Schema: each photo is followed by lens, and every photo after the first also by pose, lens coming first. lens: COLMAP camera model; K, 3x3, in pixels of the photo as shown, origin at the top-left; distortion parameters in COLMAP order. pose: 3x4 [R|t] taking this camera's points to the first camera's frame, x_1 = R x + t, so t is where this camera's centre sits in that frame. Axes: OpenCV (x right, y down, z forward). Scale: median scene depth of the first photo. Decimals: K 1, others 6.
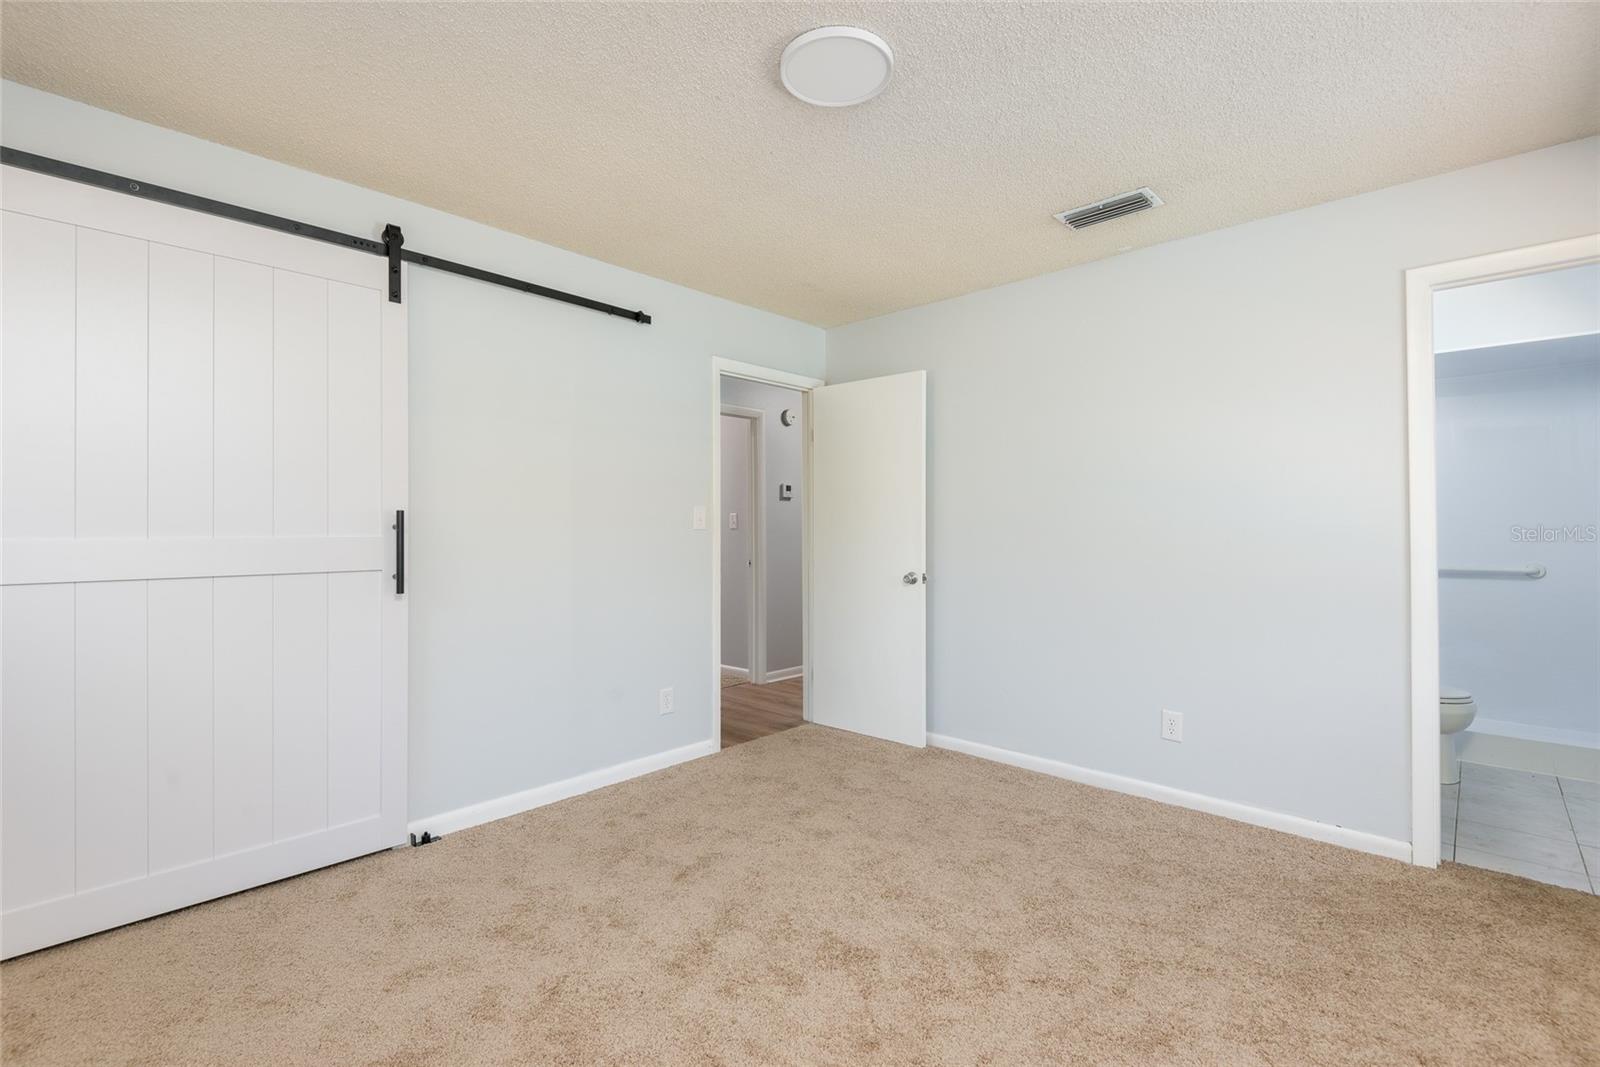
lens RADIAL K [[723.1, 0, 794.1], [0, 723.1, 532.2], [0, 0, 1]] dist [0.006169, -0.005253]
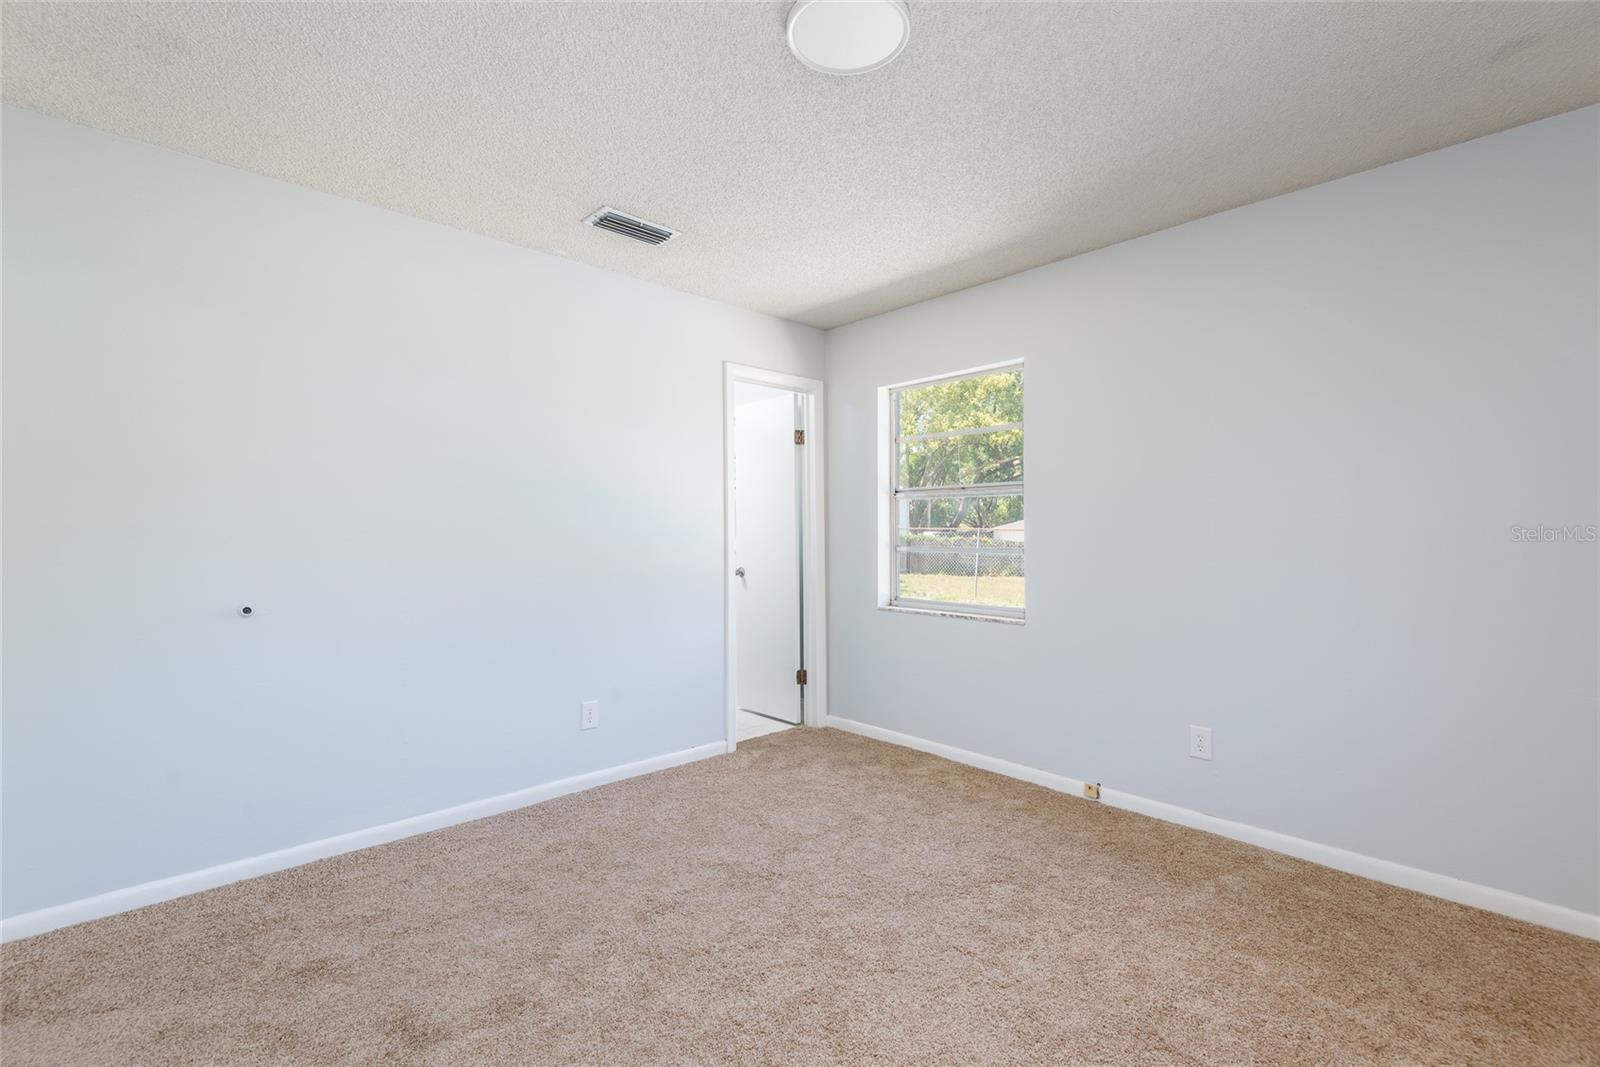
lens RADIAL K [[723.1, 0, 801.9], [0, 723.1, 538.5], [0, 0, 1]] dist [0.006169, -0.005253]
pose [[0.044202, -0.012965, 0.998939, -0.583518], [-0.002553, 0.999911, 0.013090, -0.012499], [-0.999019, -0.003129, 0.044165, 0.693476]]
